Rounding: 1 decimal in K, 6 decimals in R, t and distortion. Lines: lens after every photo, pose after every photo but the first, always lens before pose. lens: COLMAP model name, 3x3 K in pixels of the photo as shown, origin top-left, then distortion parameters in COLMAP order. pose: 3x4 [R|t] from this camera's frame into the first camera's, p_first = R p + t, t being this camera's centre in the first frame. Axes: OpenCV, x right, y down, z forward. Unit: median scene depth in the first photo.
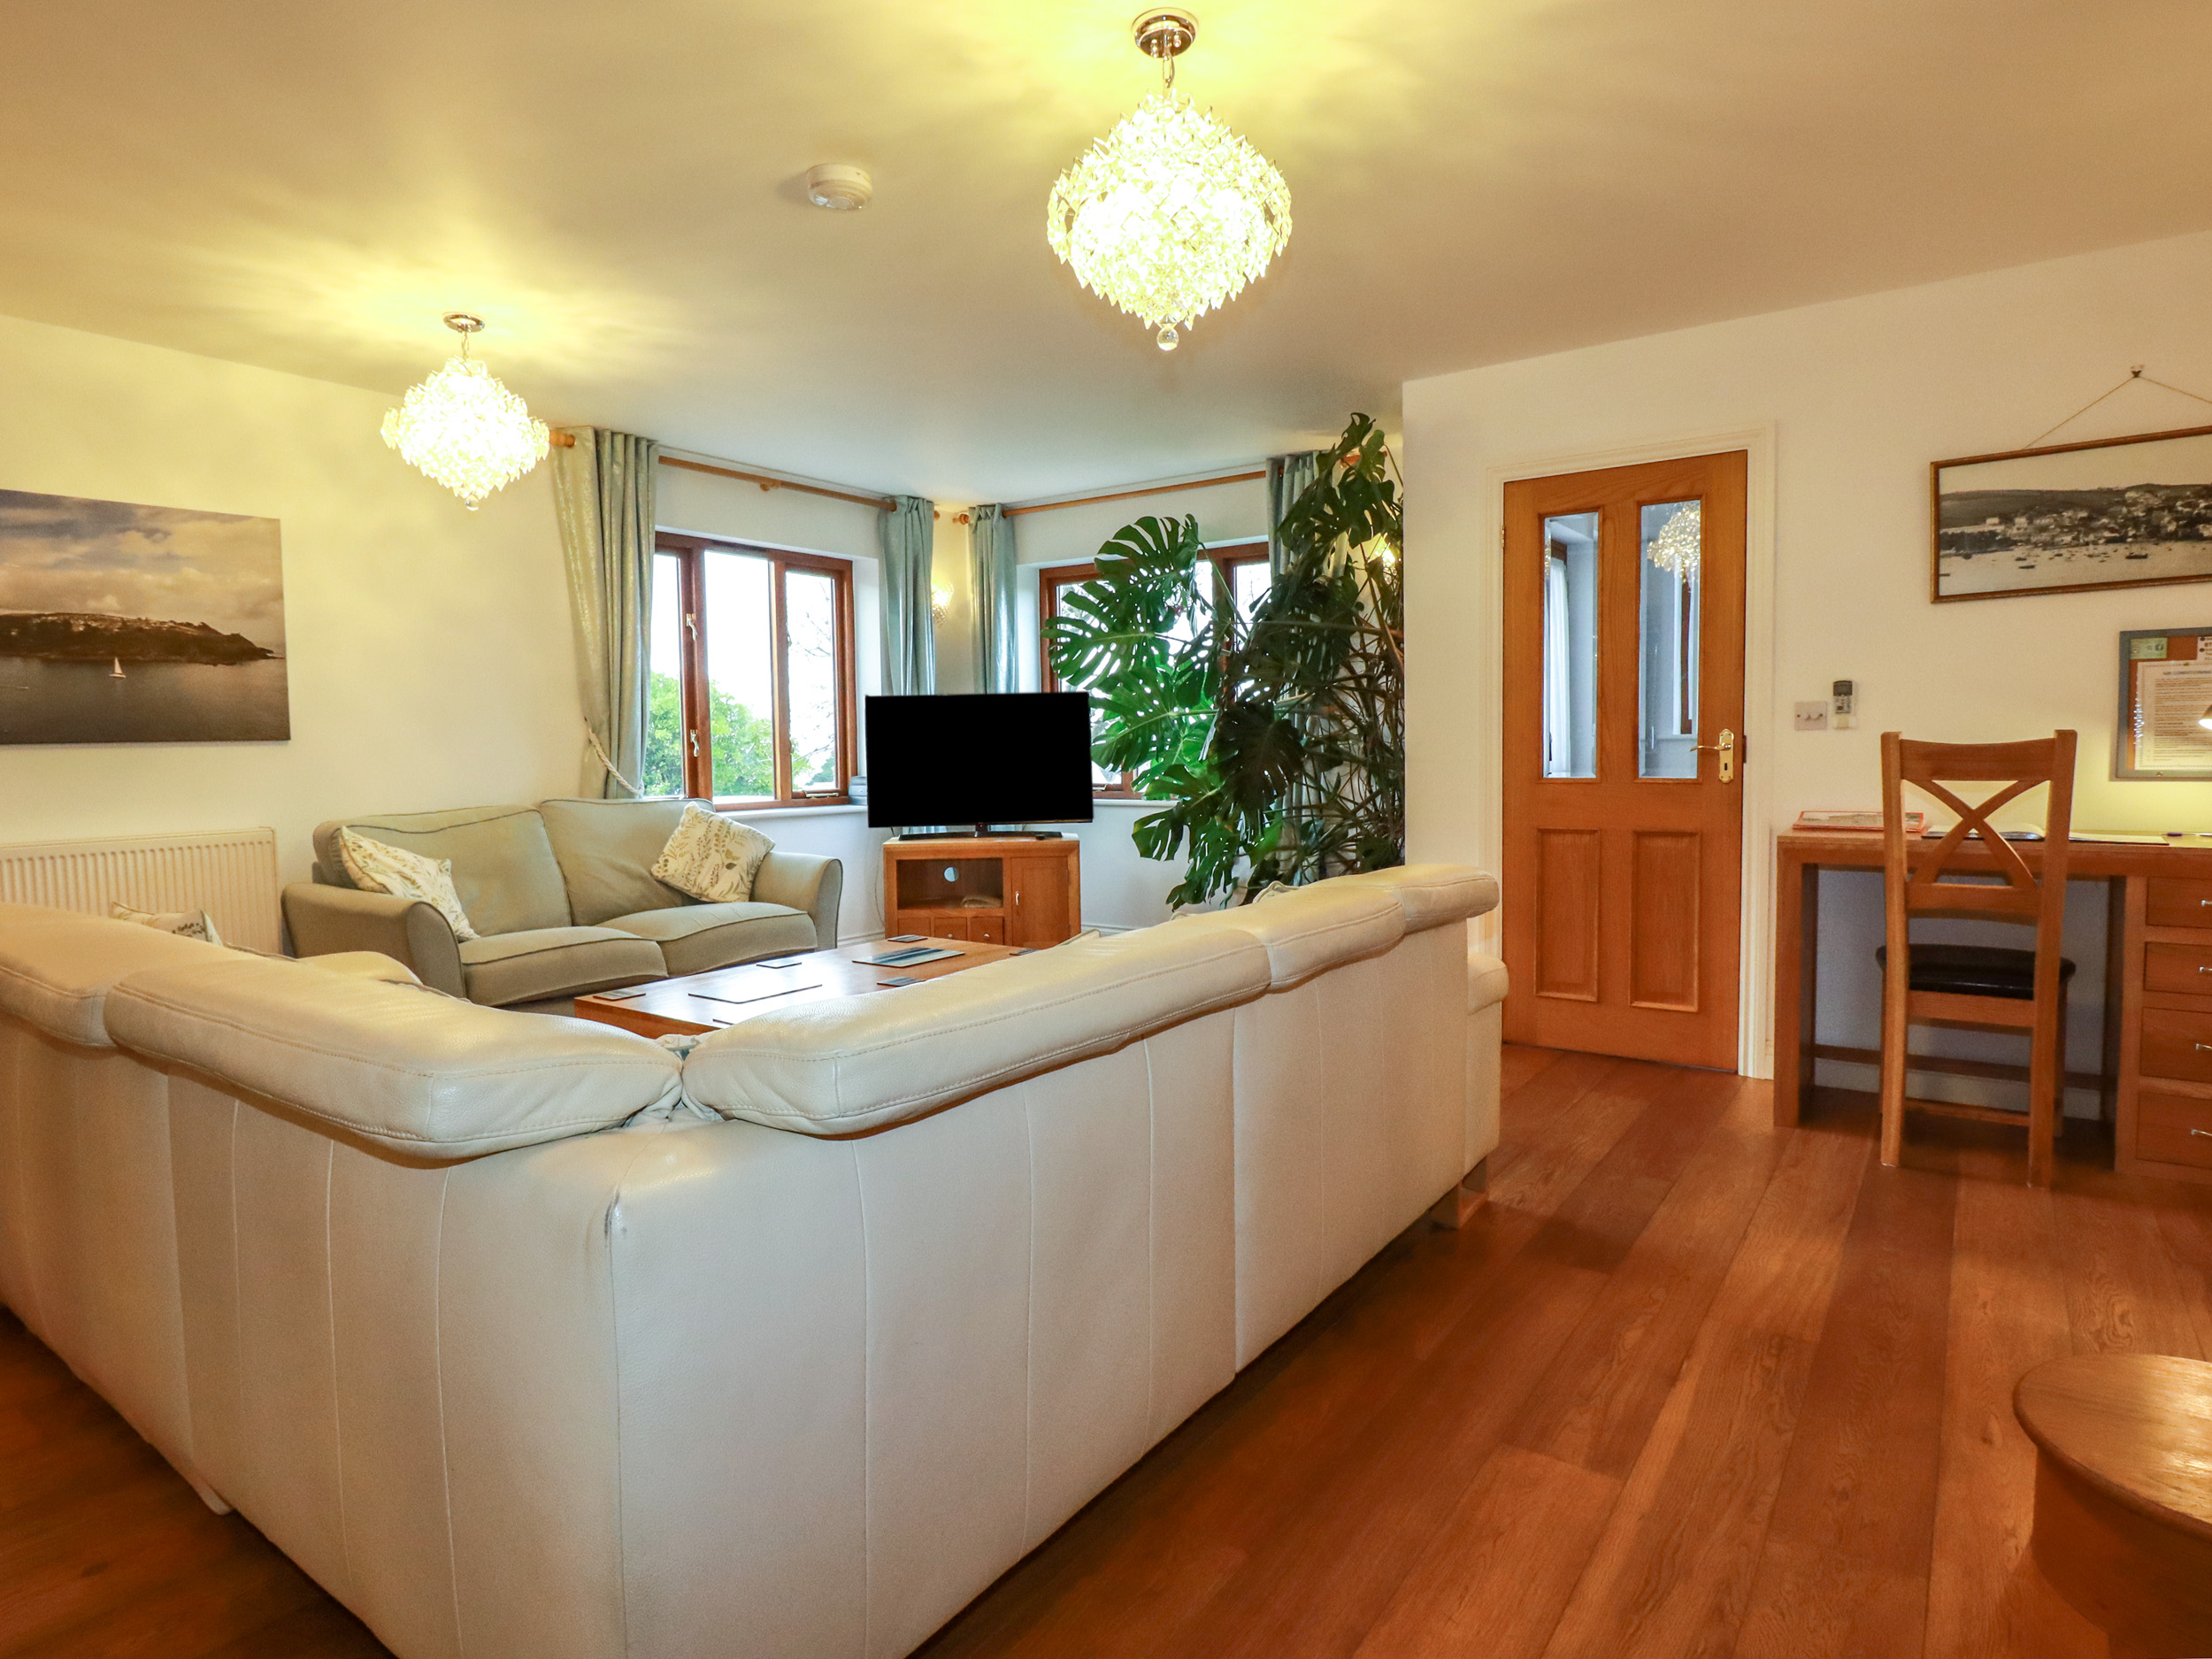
lens RADIAL K [[1195.4, 0, 1108.5], [0, 1195.4, 828.8], [0, 0, 1]] dist [-0.001211, -0.016664]
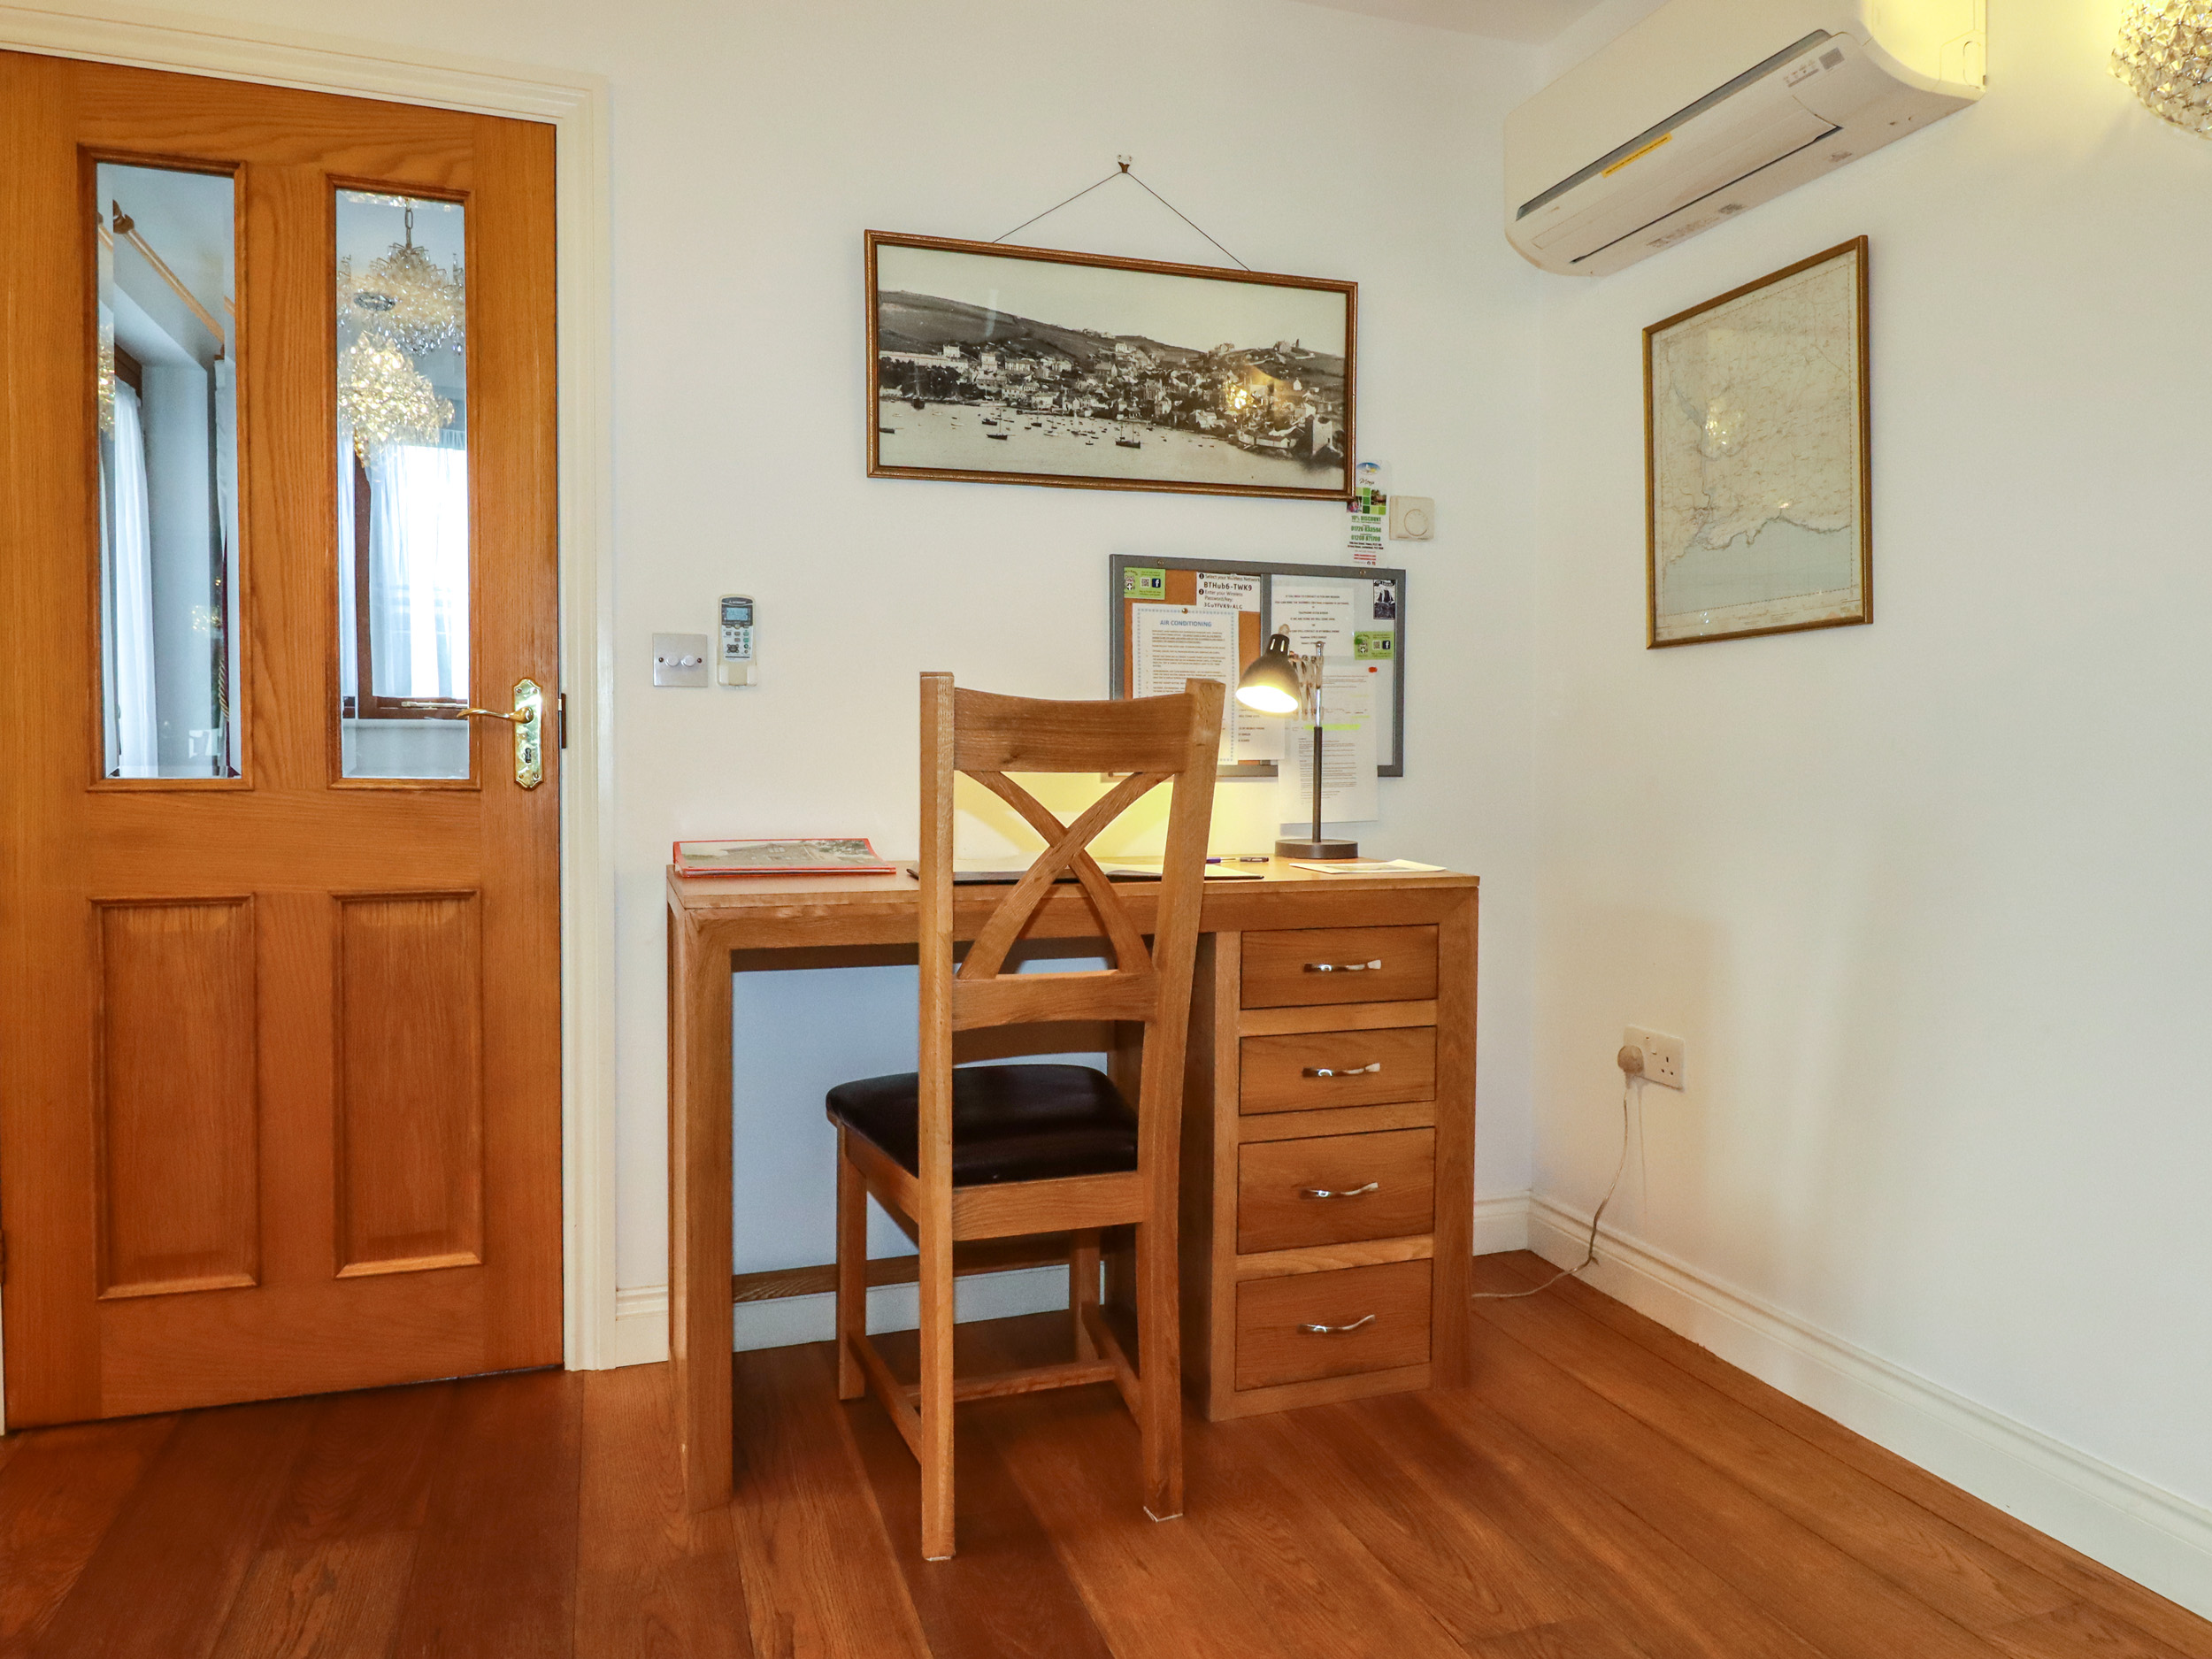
lens RADIAL K [[1437.9, 0, 1102.3], [0, 1437.9, 798.1], [0, 0, 1]] dist [0.024856, -0.030625]
pose [[0.577697, -0.002713, 0.816247, 0.192648], [0.040821, 0.998839, -0.025571, -0.010558], [-0.815230, 0.048093, 0.577138, 0.534803]]
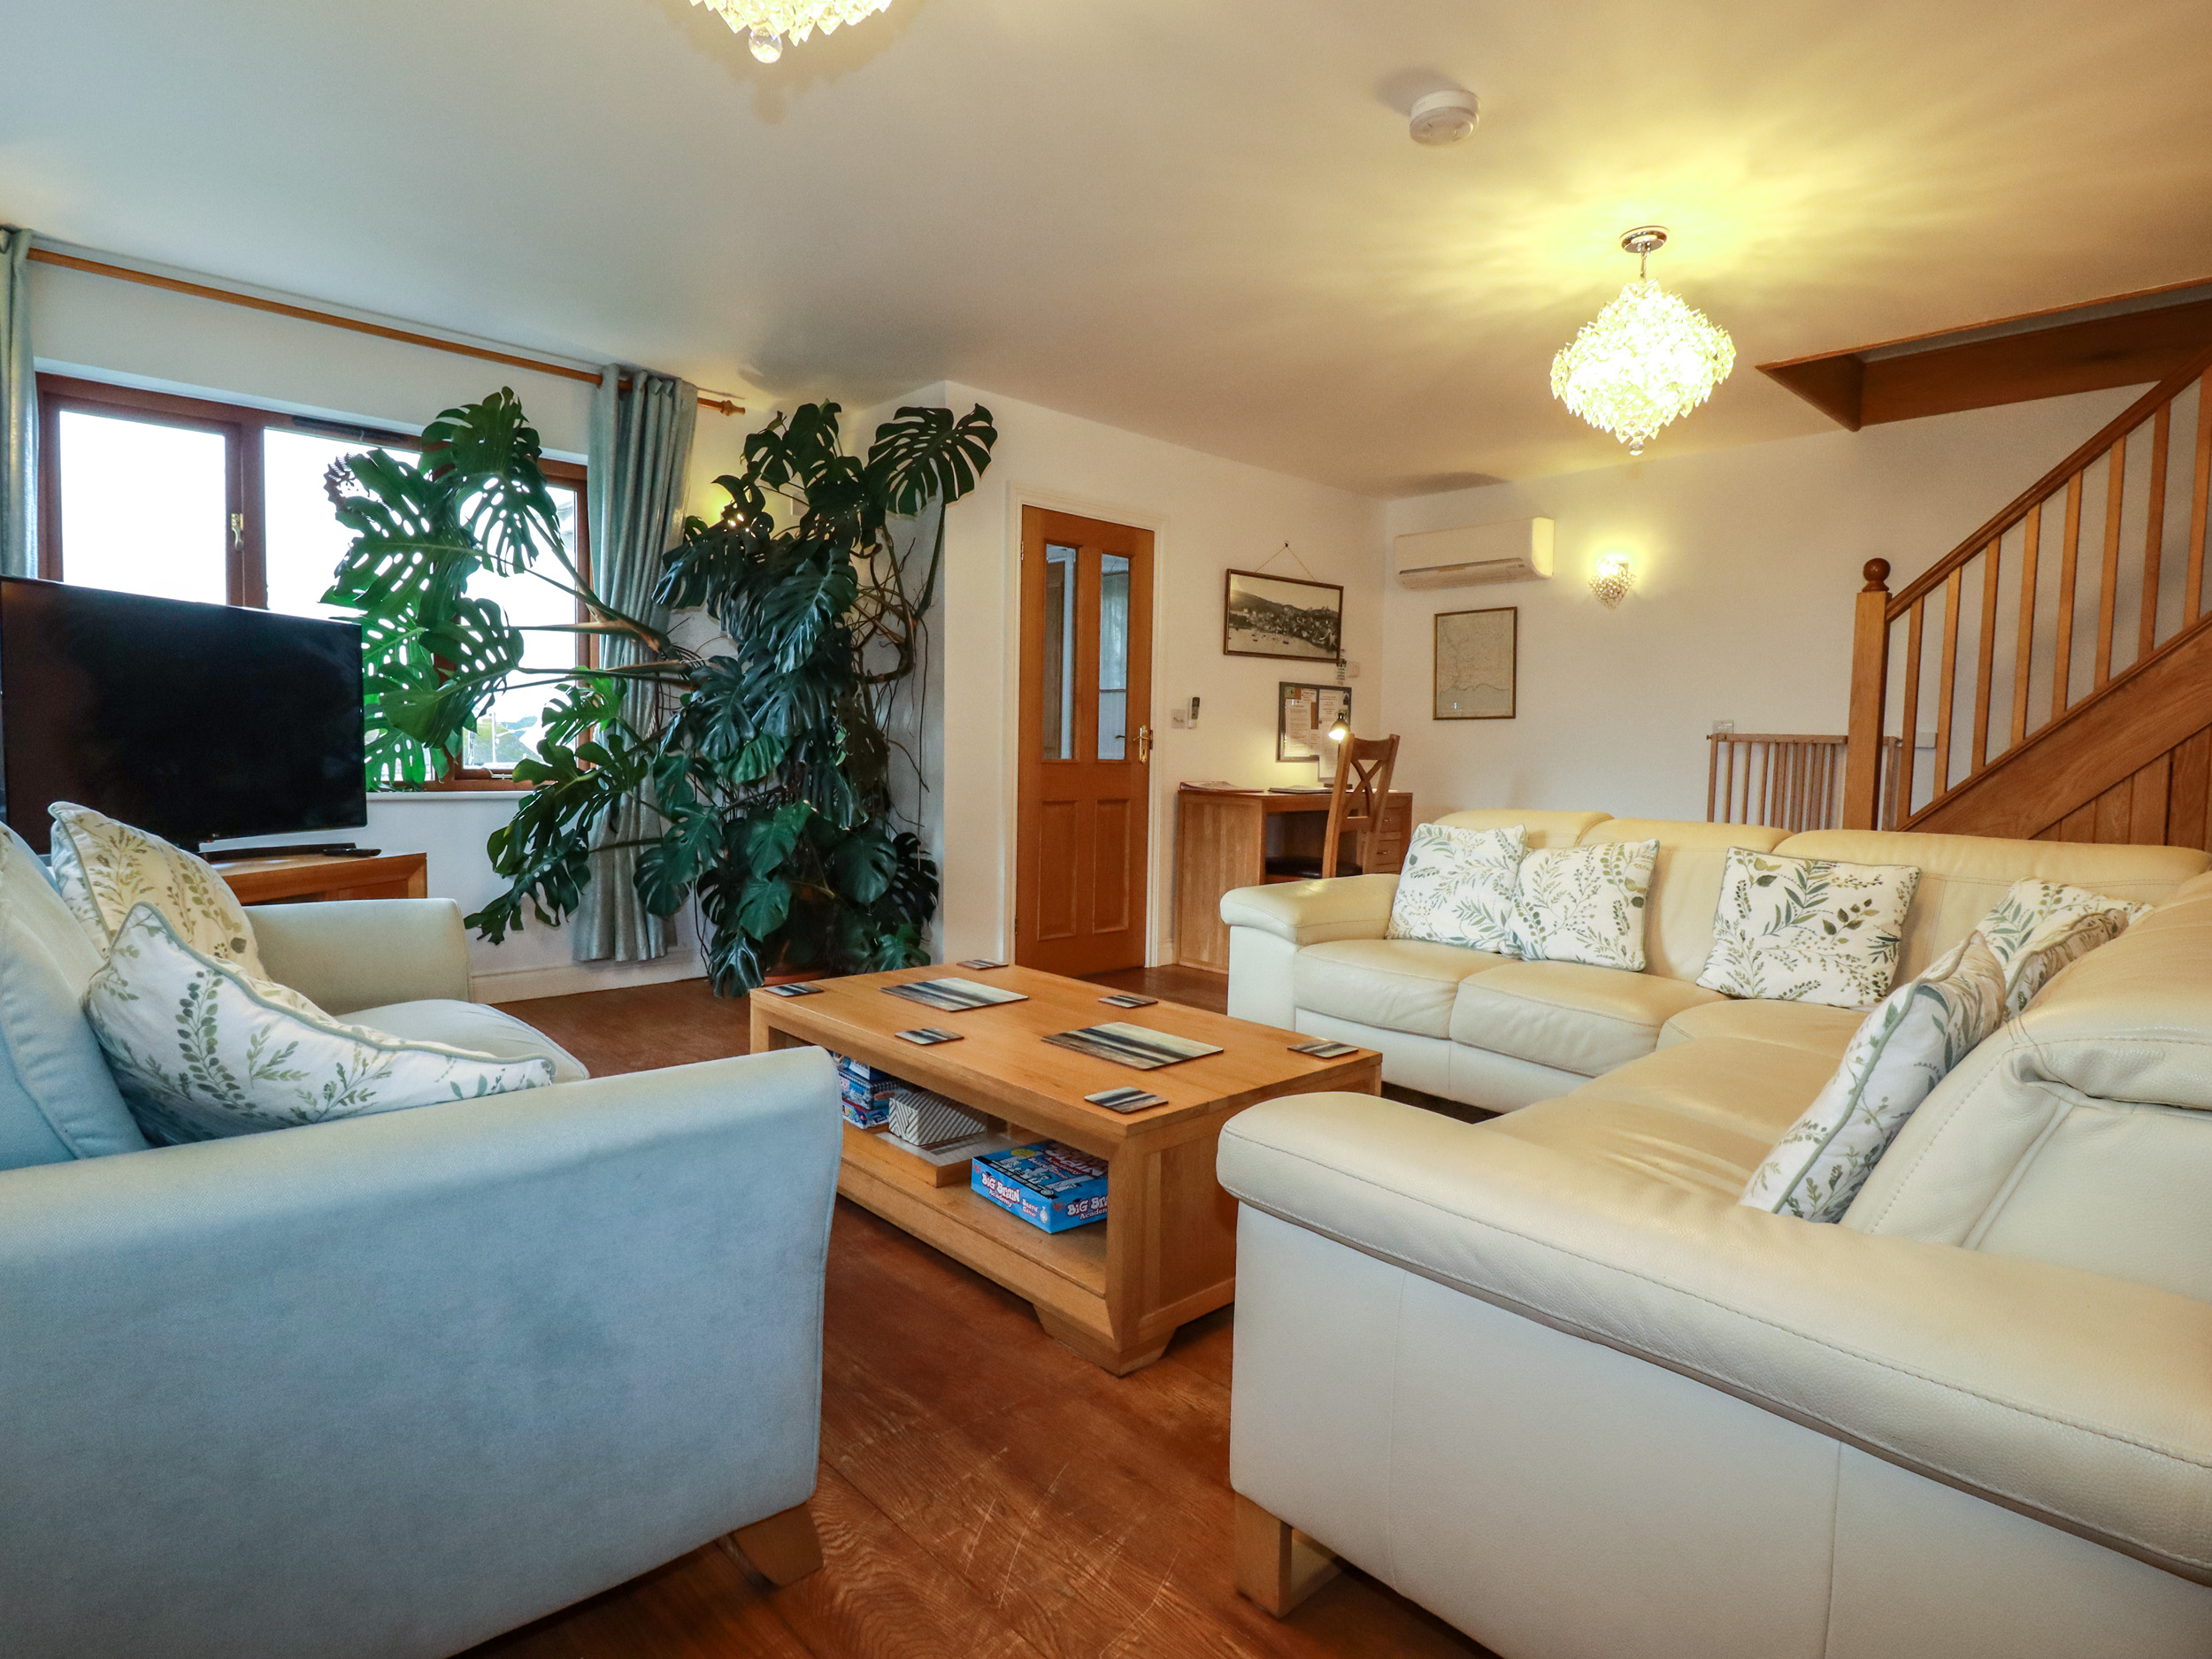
lens RADIAL K [[1151.4, 0, 1106.0], [0, 1151.4, 829.5], [0, 0, 1]] dist [0.001861, -0.017710]
pose [[0.196251, -0.049580, 0.979299, -0.964608], [0.045948, 0.998089, 0.041323, -0.021502], [-0.979476, 0.036887, 0.198154, 0.896942]]
